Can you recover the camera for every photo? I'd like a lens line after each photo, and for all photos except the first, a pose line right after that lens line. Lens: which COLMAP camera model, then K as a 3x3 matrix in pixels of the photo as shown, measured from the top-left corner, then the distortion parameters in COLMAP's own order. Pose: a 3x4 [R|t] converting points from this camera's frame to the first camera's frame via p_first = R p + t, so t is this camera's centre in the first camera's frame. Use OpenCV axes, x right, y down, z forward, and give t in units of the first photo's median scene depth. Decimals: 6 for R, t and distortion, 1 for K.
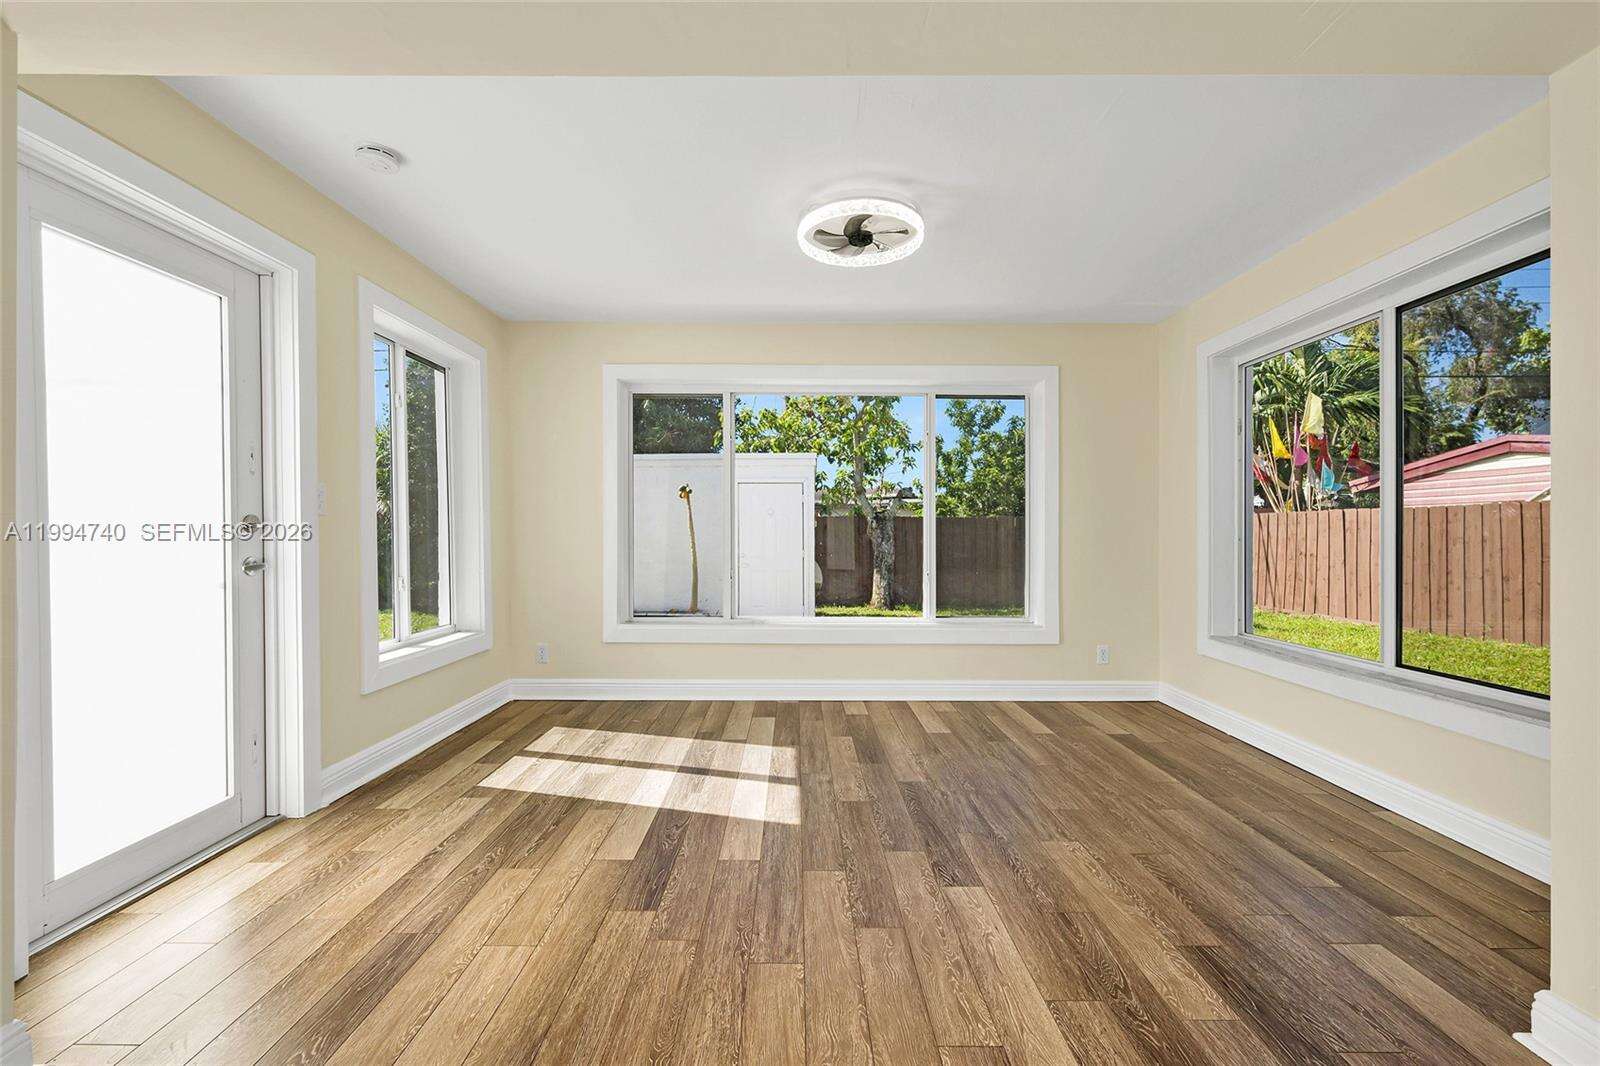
lens RADIAL K [[635.8, 0, 792.5], [0, 635.8, 528.3], [0, 0, 1]] dist [0.000030, 0.000372]
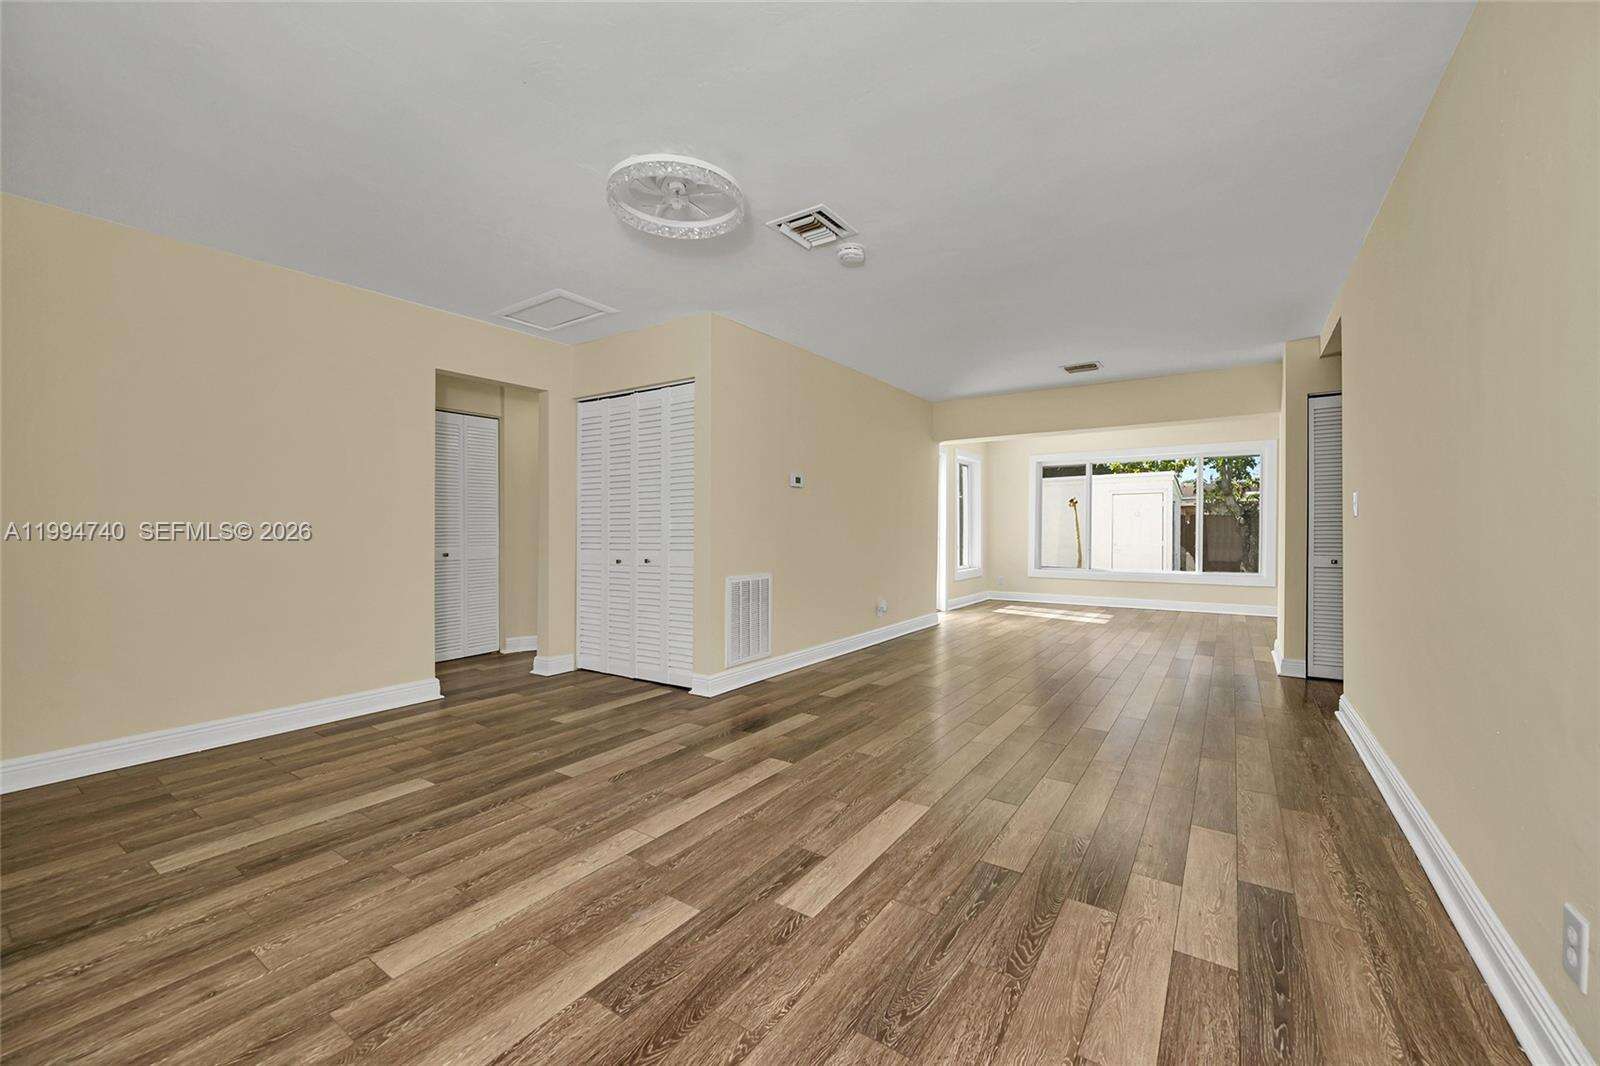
lens RADIAL K [[635.8, 0, 805.2], [0, 635.8, 531.3], [0, 0, 1]] dist [0.000030, 0.000372]
pose [[0.834215, -0.003366, -0.551429, 0.456591], [0.008897, 0.999933, 0.007356, -0.015558], [0.551367, -0.011042, 0.834190, -2.077687]]
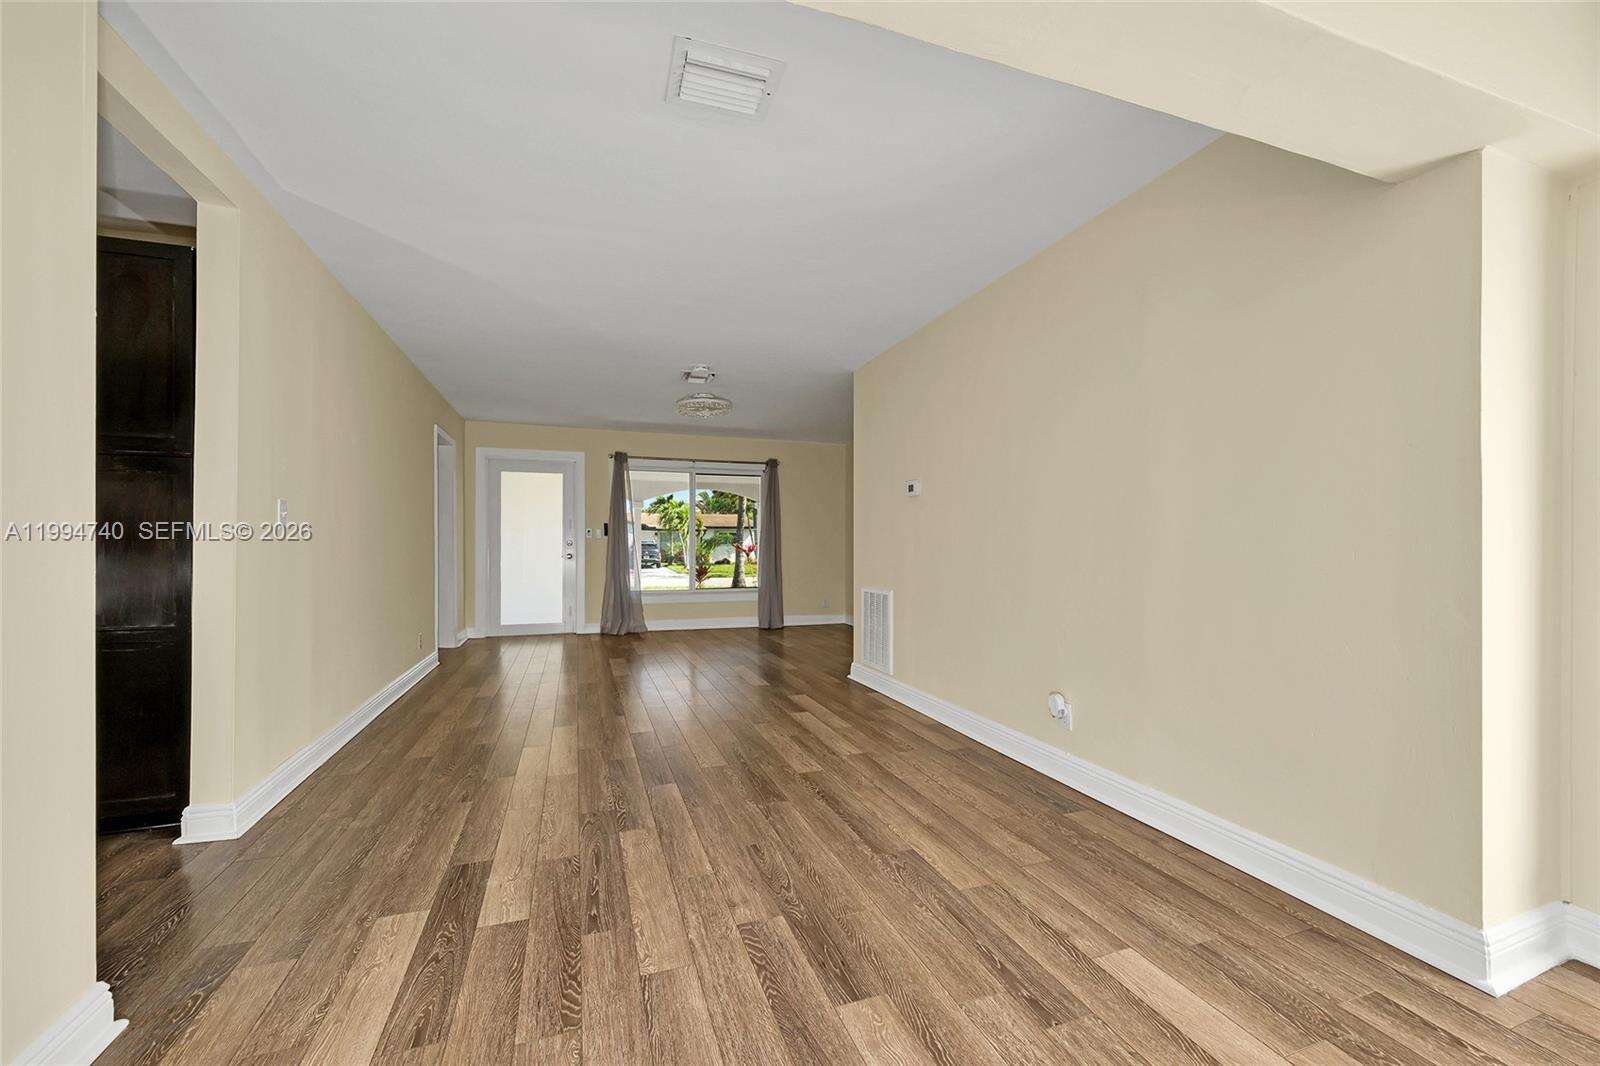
lens RADIAL K [[635.8, 0, 790.4], [0, 635.8, 546.1], [0, 0, 1]] dist [0.000030, 0.000372]
pose [[-0.944812, -0.005157, -0.327572, 0.229467], [-0.002819, 0.999967, -0.007612, 0.007582], [0.327600, -0.006269, -0.944796, 0.804911]]
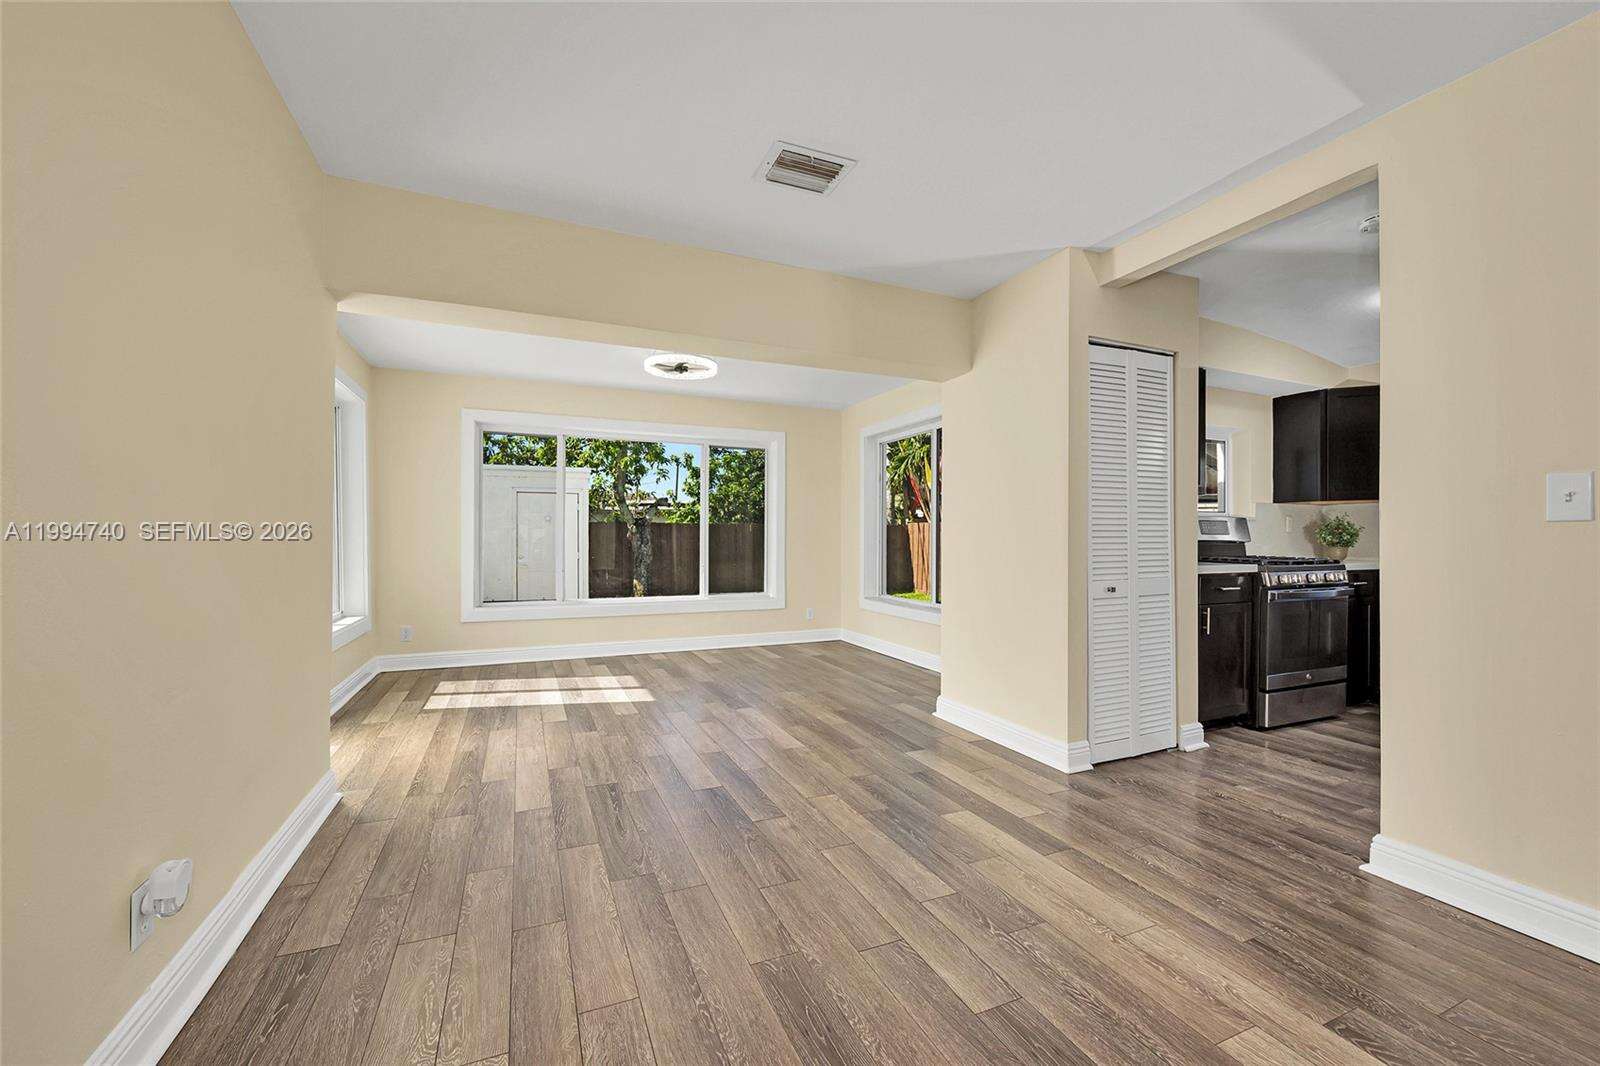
lens RADIAL K [[635.8, 0, 797.7], [0, 635.8, 540.7], [0, 0, 1]] dist [0.000030, 0.000372]
pose [[0.913810, -0.001395, 0.406139, -0.304323], [-0.004468, 0.999899, 0.013488, -0.011498], [-0.406117, -0.014140, 0.913712, -0.713080]]
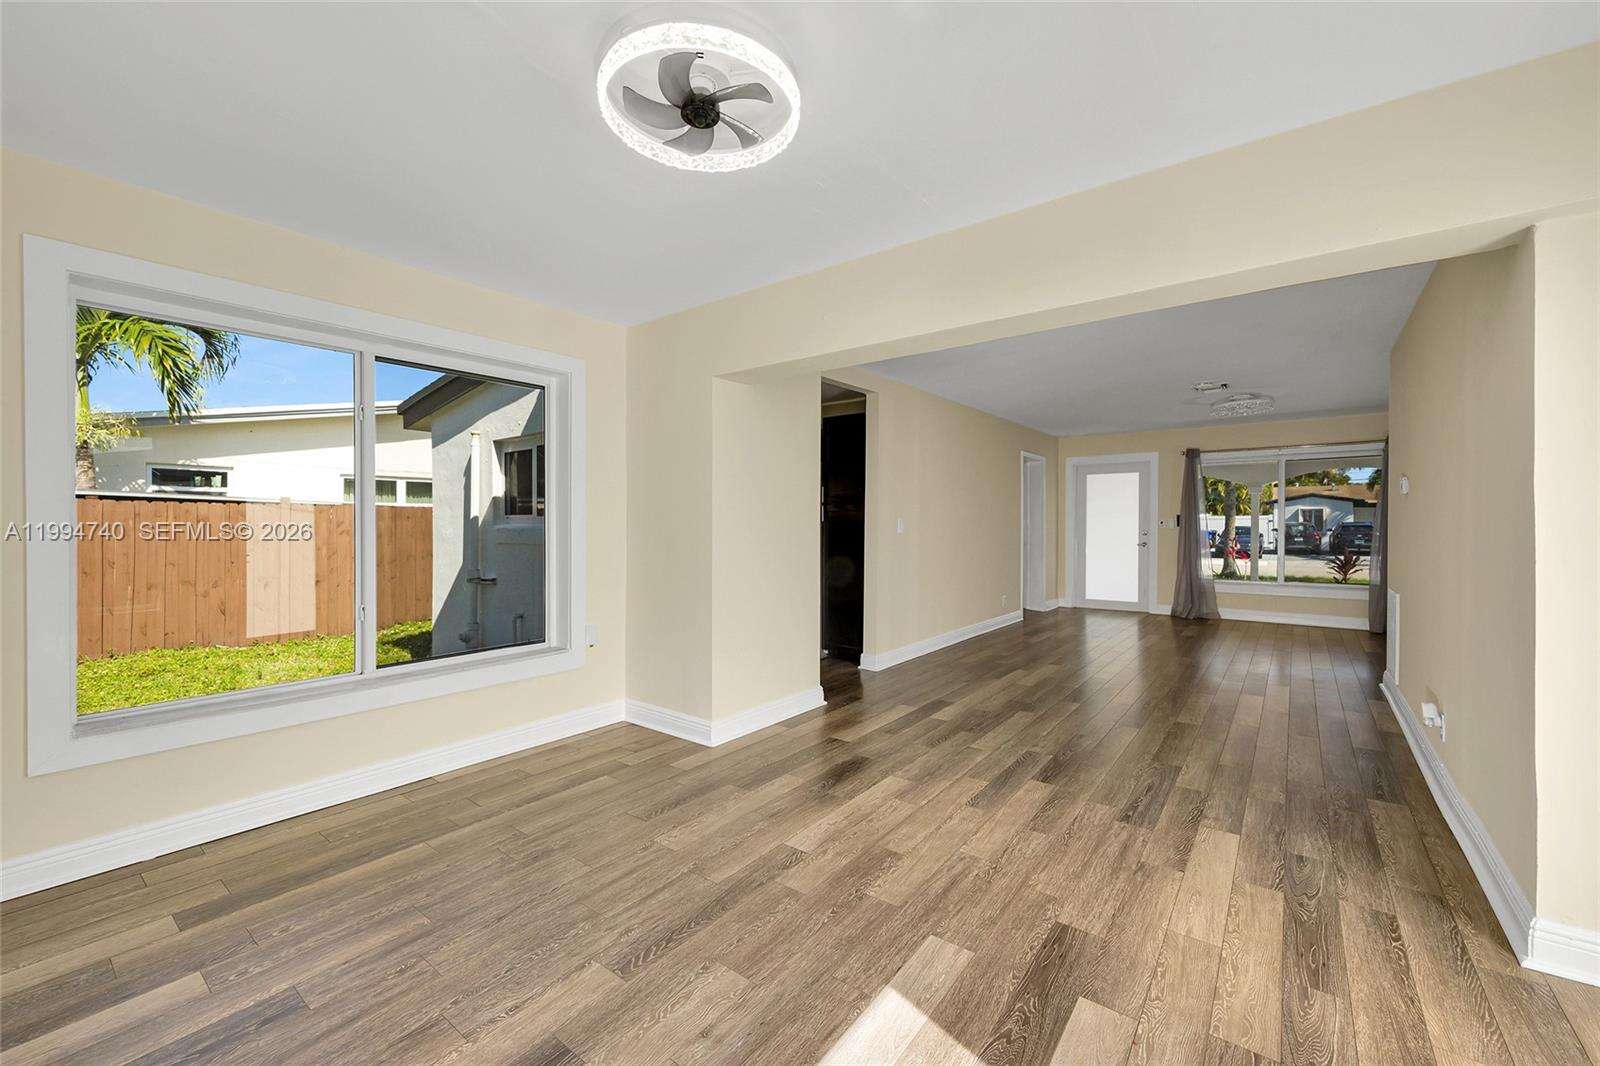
lens RADIAL K [[635.8, 0, 798.4], [0, 635.8, 525.6], [0, 0, 1]] dist [0.000030, 0.000372]
pose [[-0.793354, -0.005513, 0.608735, -0.356357], [-0.007701, 0.999970, -0.000979, -0.046639], [-0.608711, -0.005465, -0.793373, 1.455895]]
